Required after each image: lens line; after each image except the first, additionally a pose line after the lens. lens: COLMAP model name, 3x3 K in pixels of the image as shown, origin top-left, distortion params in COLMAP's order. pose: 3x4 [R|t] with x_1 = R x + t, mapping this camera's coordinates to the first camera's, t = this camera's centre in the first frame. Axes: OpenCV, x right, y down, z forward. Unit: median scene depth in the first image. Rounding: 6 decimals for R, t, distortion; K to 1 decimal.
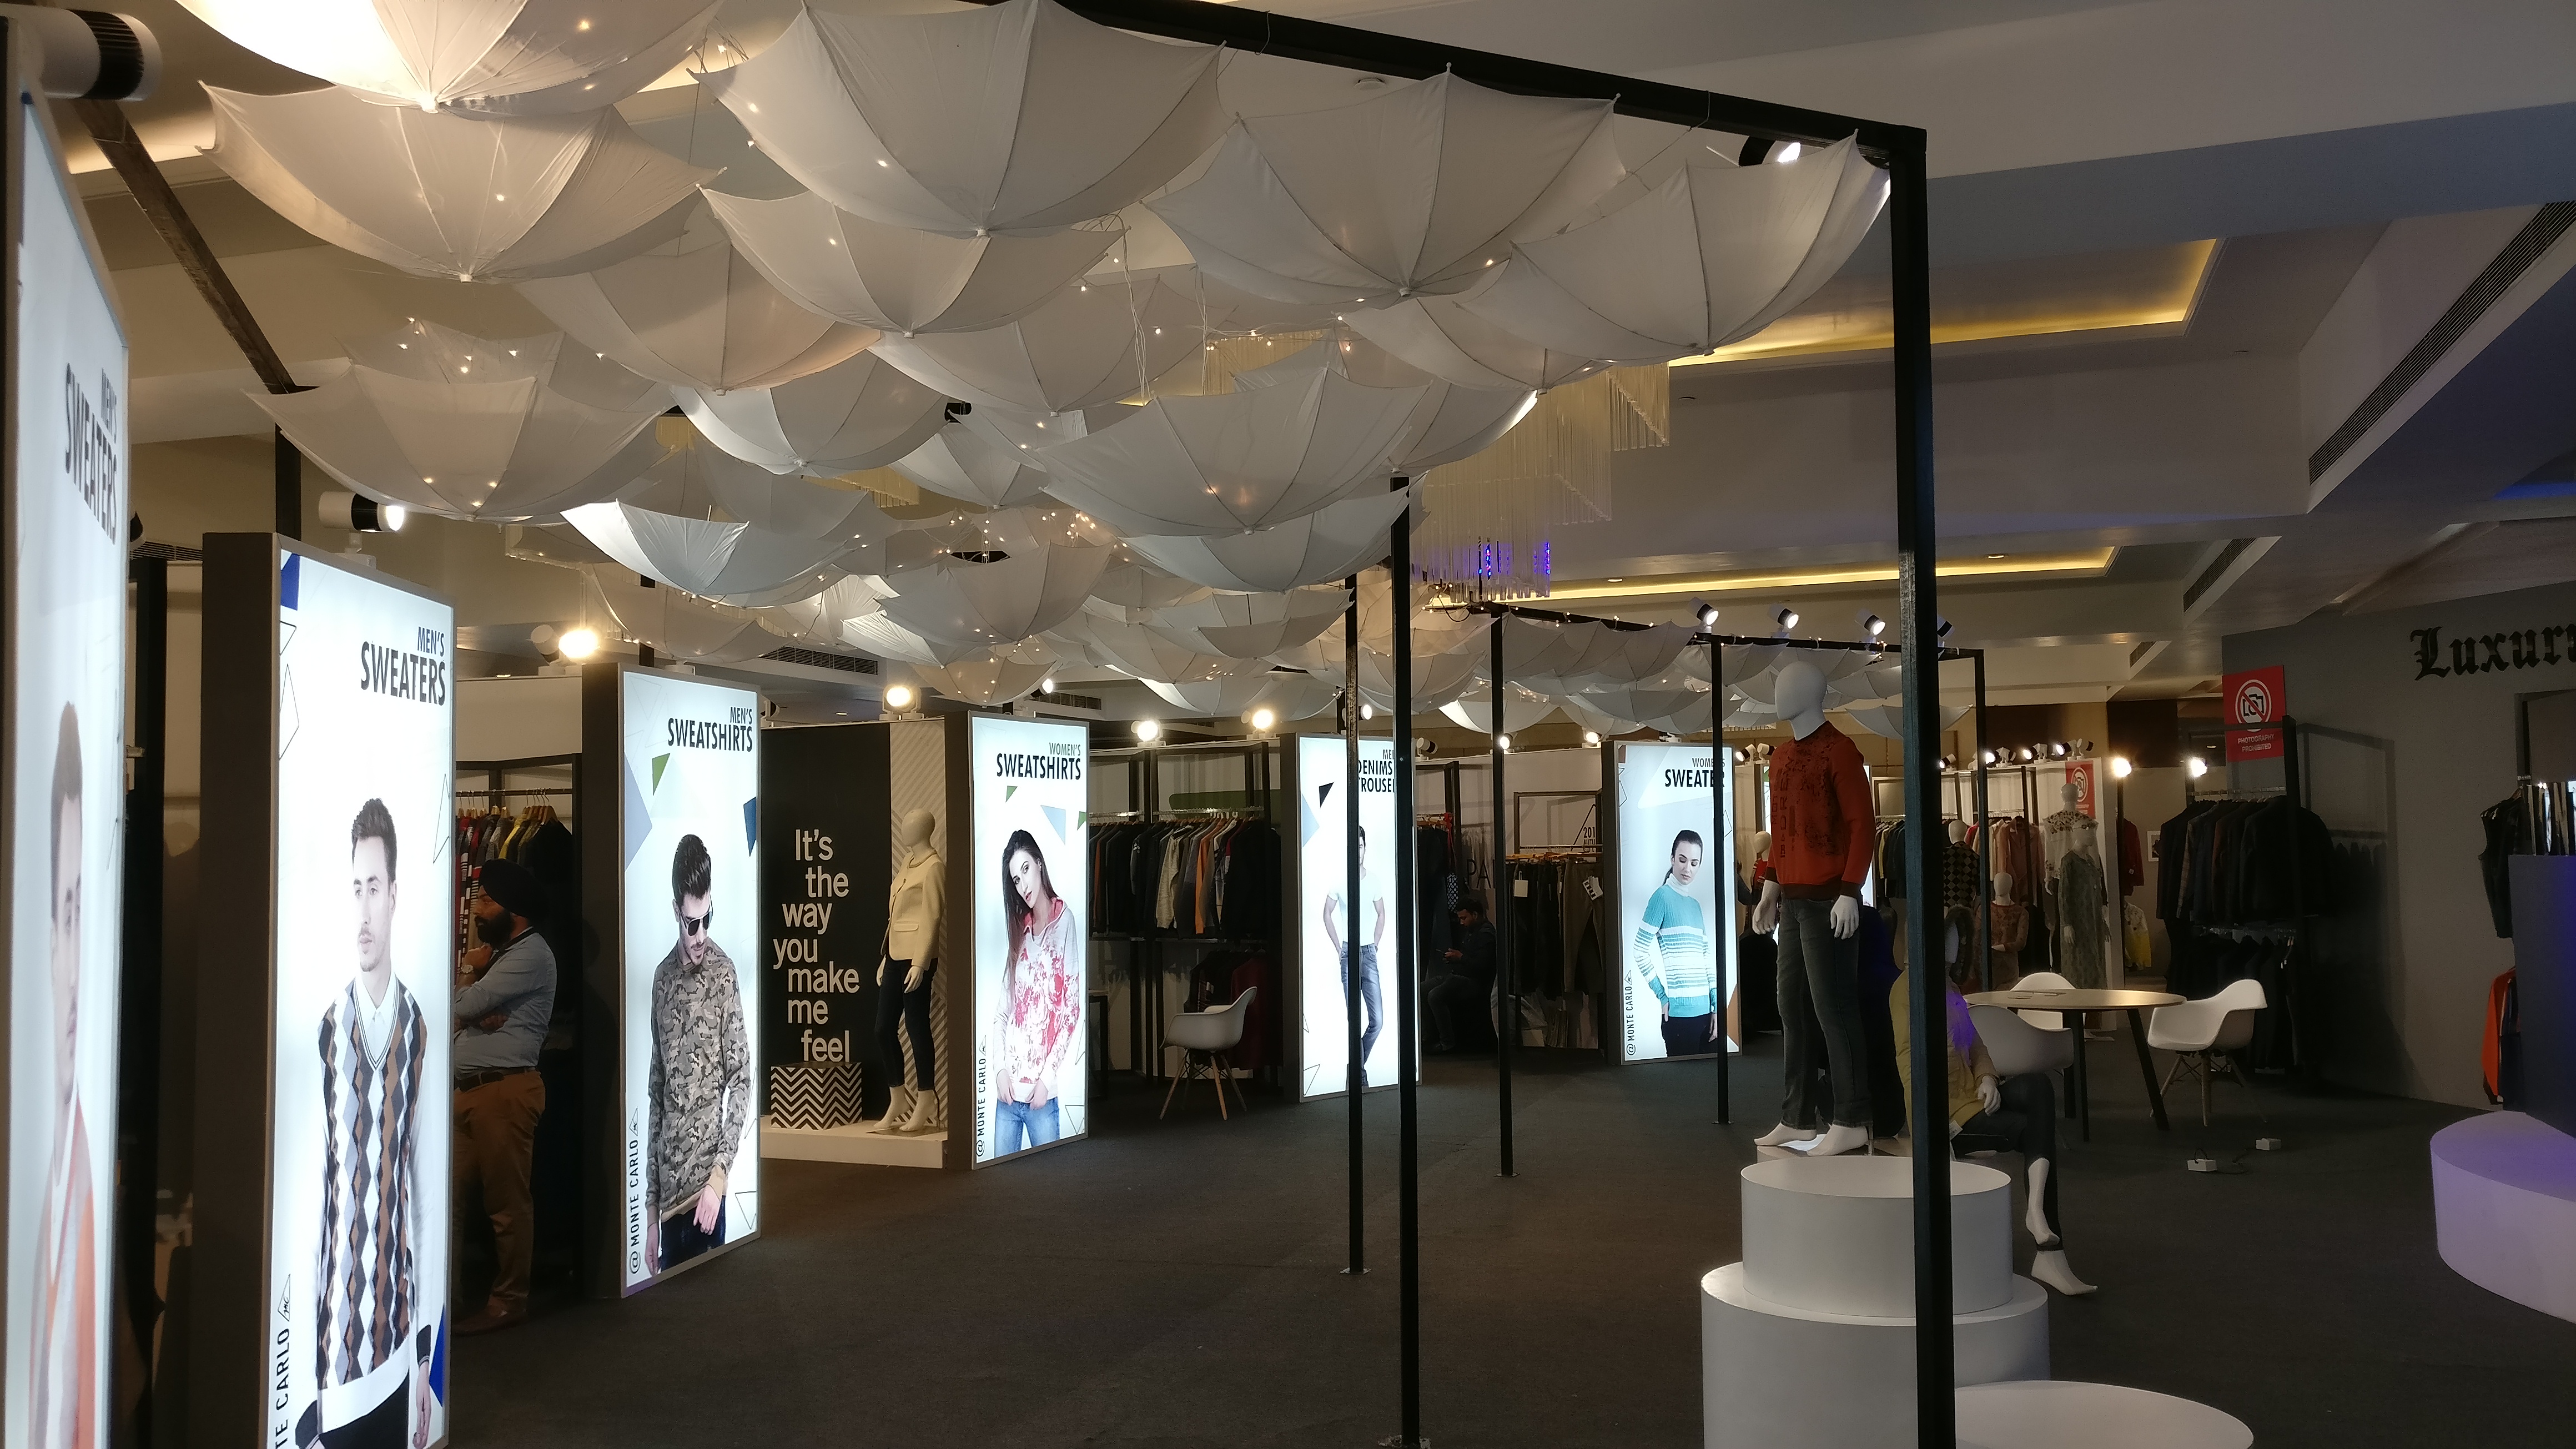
lens RADIAL K [[2045.2, 0, 1289.1], [0, 2045.2, 725.3], [0, 0, 1]] dist [-0.000826, 0.052729]
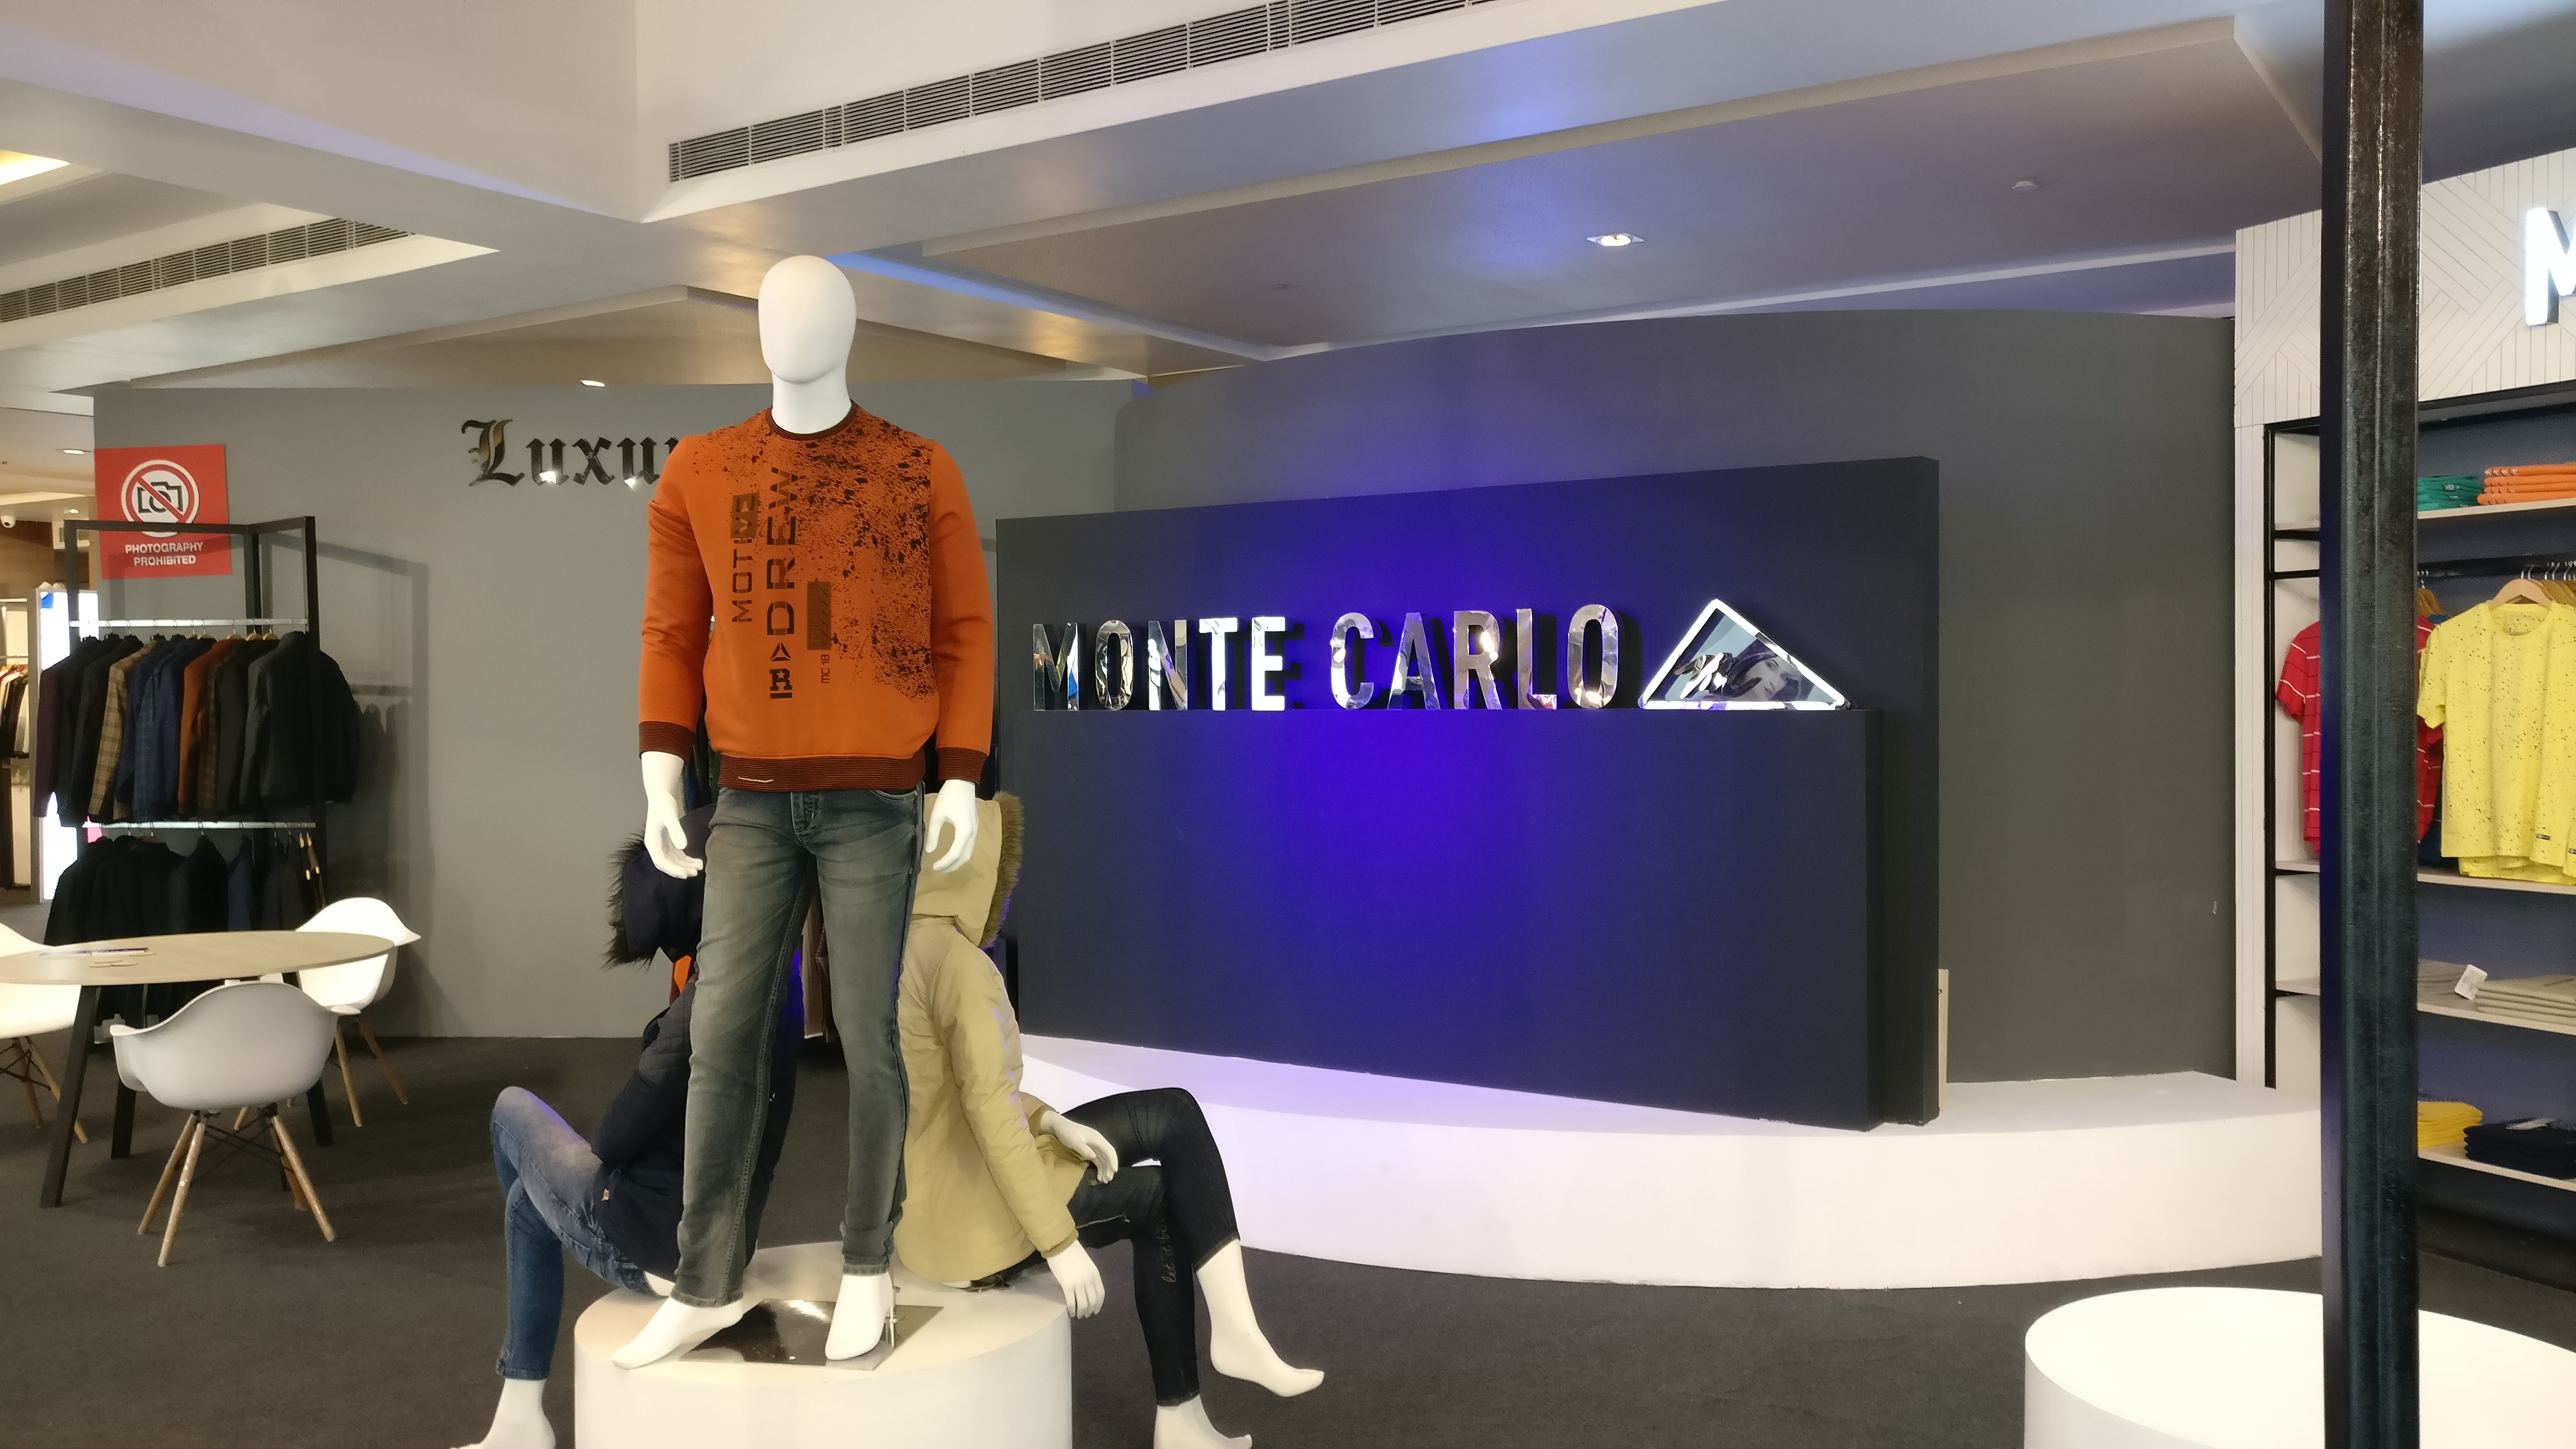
lens RADIAL K [[2045.2, 0, 1306.3], [0, 2045.2, 716.5], [0, 0, 1]] dist [-0.000826, 0.052729]
pose [[0.266694, 0.006436, 0.963760, -0.097308], [-0.060220, 0.998135, 0.009999, 0.037649], [-0.961898, -0.060704, 0.266585, 0.514261]]
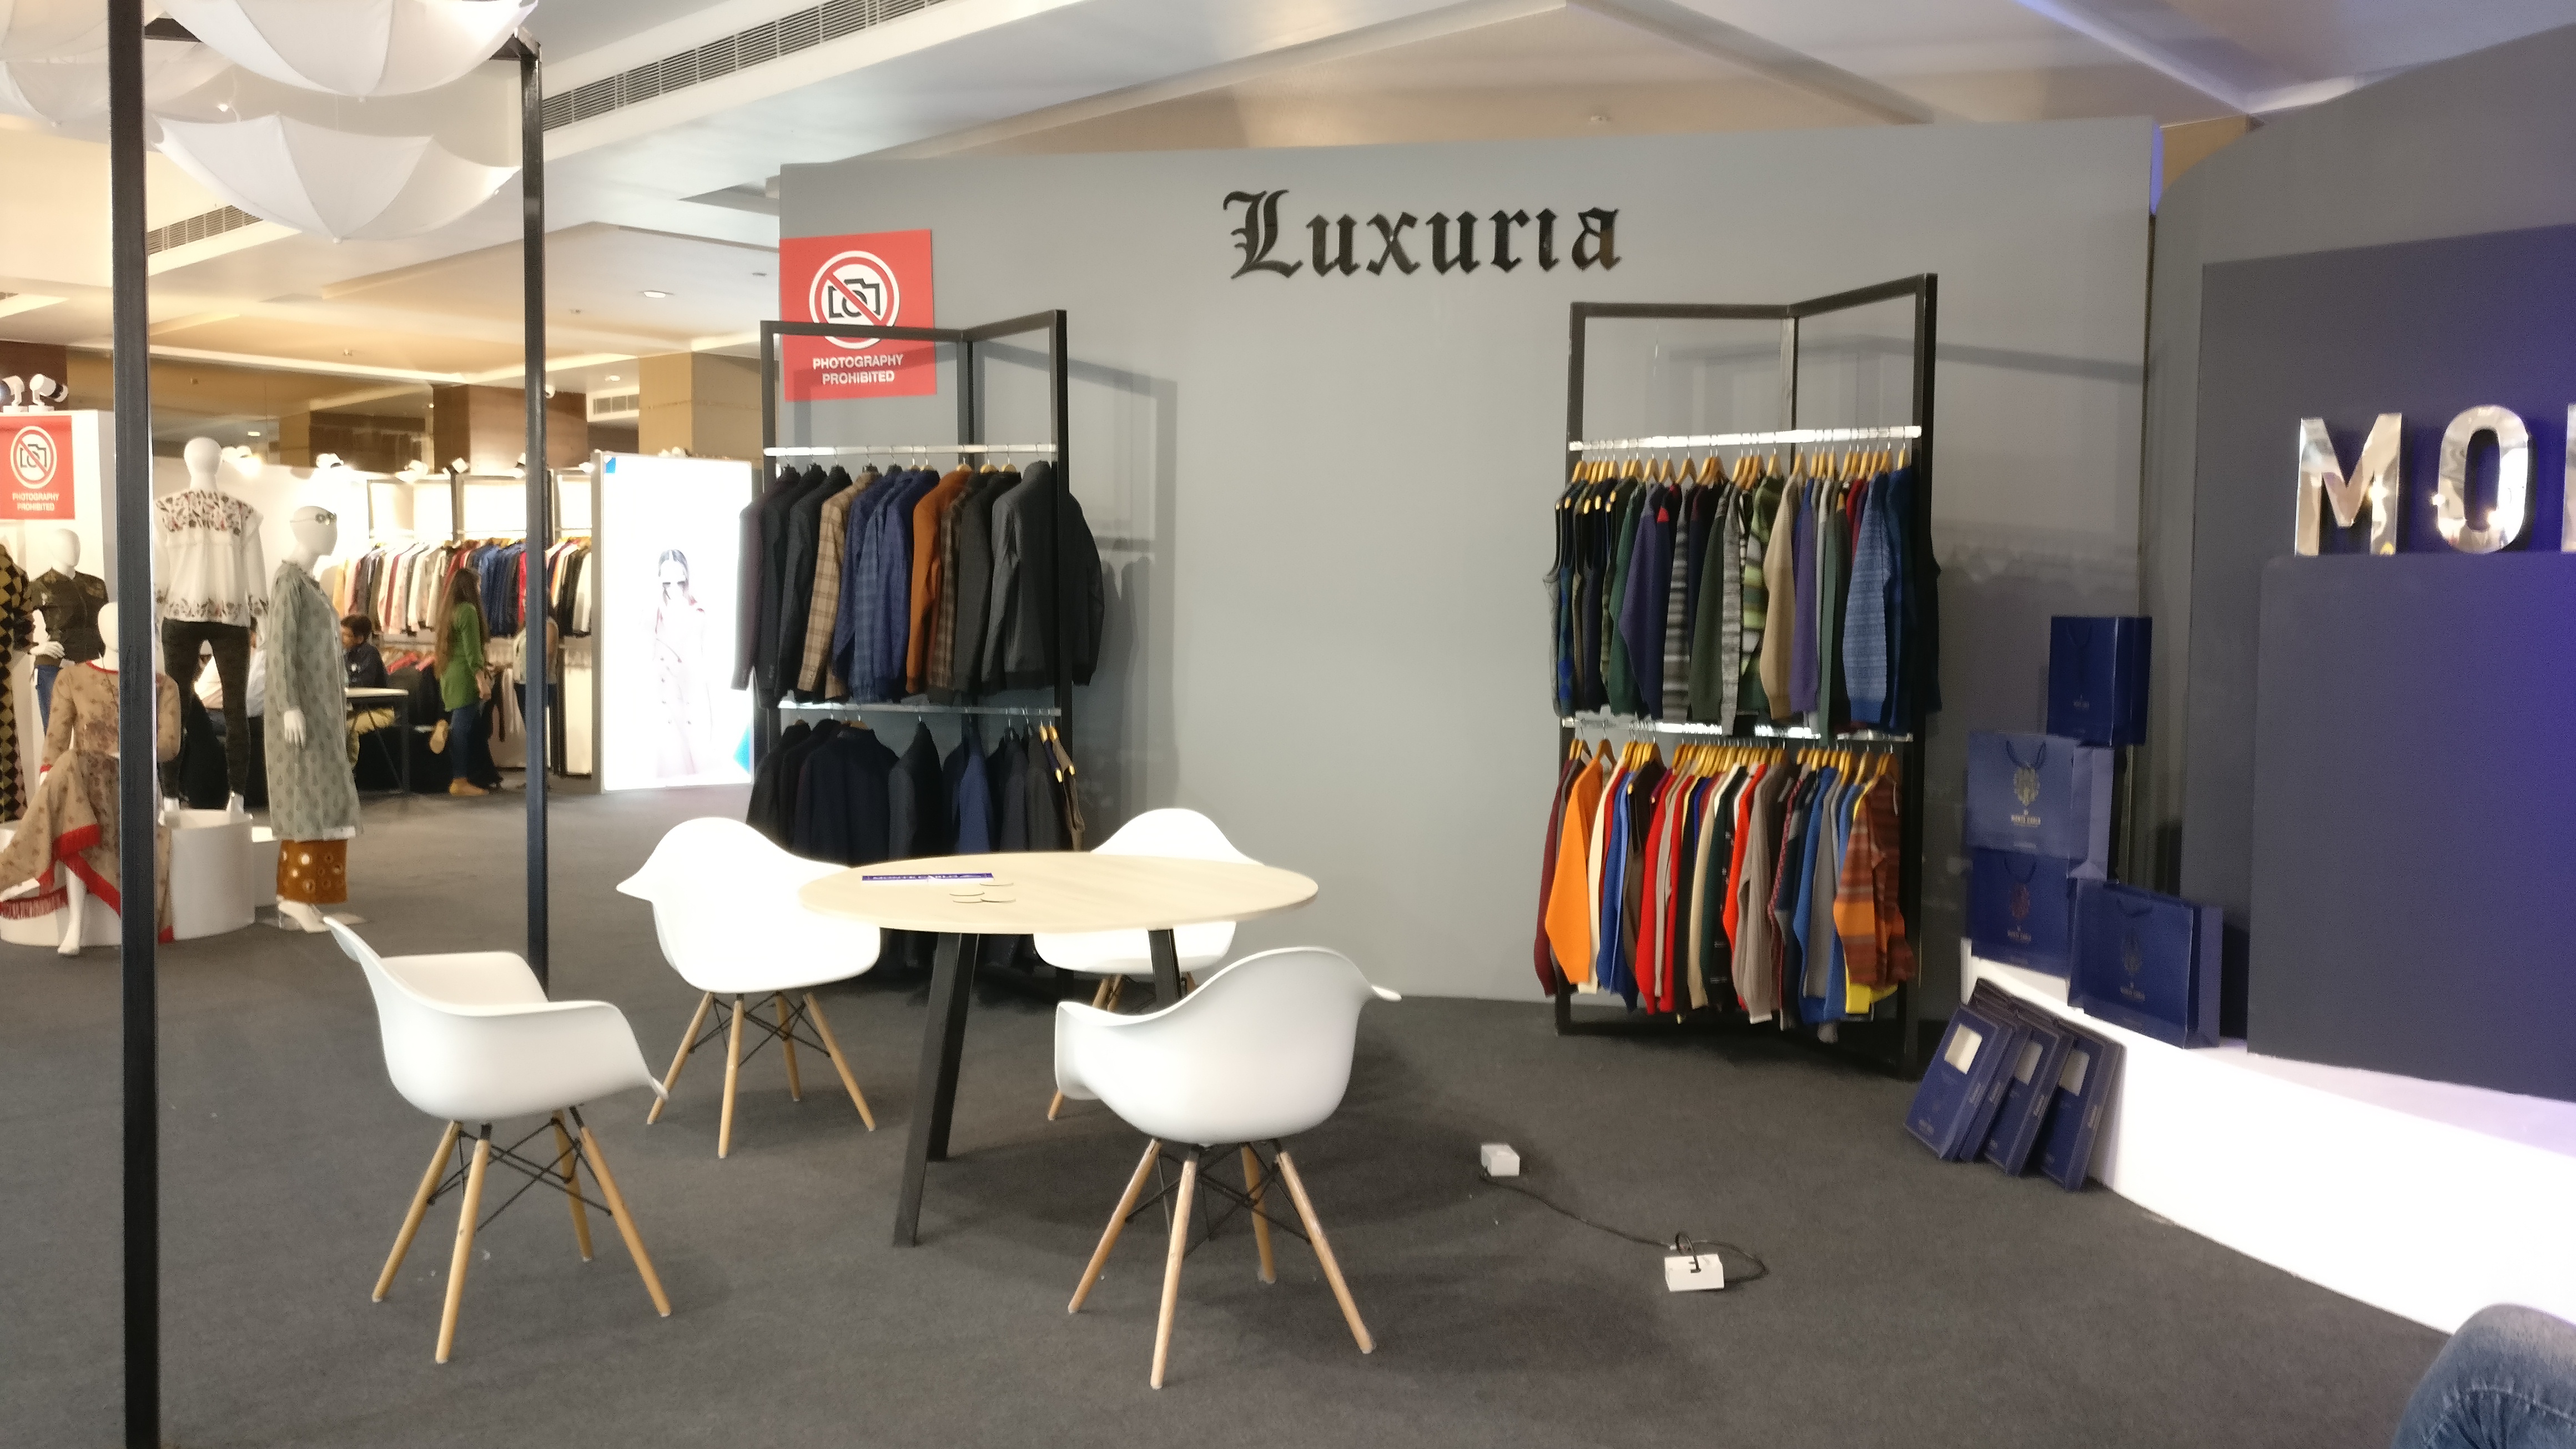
lens RADIAL K [[2045.2, 0, 1301.6], [0, 2045.2, 736.8], [0, 0, 1]] dist [-0.000826, 0.052729]
pose [[0.424857, -0.031036, 0.904728, 0.030015], [-0.078217, 0.994416, 0.070844, 0.066457], [-0.901875, -0.100863, 0.420057, 0.749448]]
